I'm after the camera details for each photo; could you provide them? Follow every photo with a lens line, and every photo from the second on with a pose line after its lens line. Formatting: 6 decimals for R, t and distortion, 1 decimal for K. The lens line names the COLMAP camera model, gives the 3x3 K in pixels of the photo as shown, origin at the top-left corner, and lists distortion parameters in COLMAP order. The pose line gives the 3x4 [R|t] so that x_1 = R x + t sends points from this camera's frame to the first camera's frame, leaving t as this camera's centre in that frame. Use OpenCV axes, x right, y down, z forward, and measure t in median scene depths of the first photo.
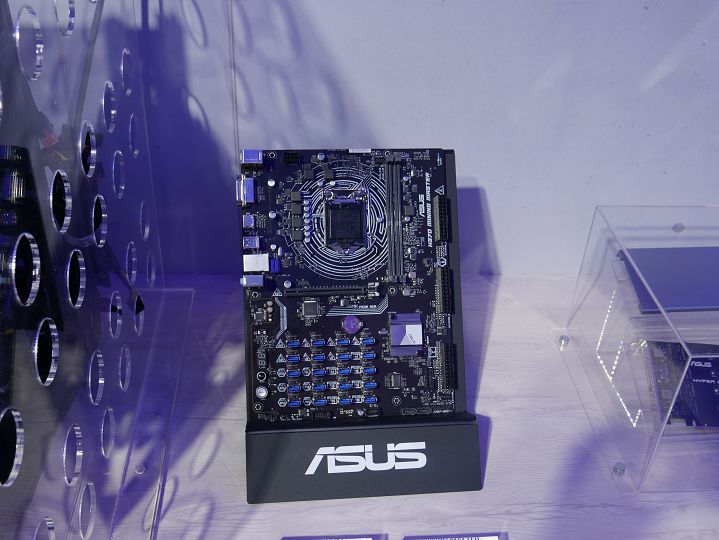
lens RADIAL K [[788.8, 0, 363.6], [0, 788.8, 273.9], [0, 0, 1]] dist [-0.002004, 0.000000]
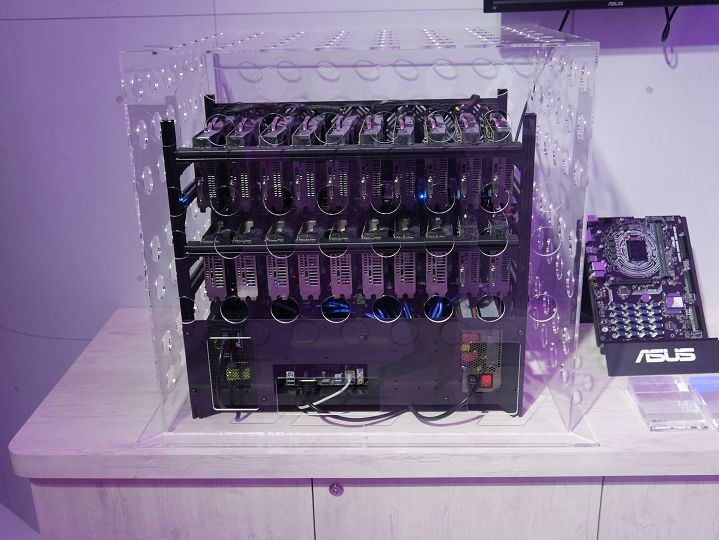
lens RADIAL K [[842.5, 0, 360.8], [0, 842.5, 268.6], [0, 0, 1]] dist [-0.016487, 0.000000]
pose [[0.995245, -0.033271, -0.091544, -0.529338], [0.006321, 0.959932, -0.280162, 0.578005], [0.097198, 0.278251, 0.955578, -1.108818]]
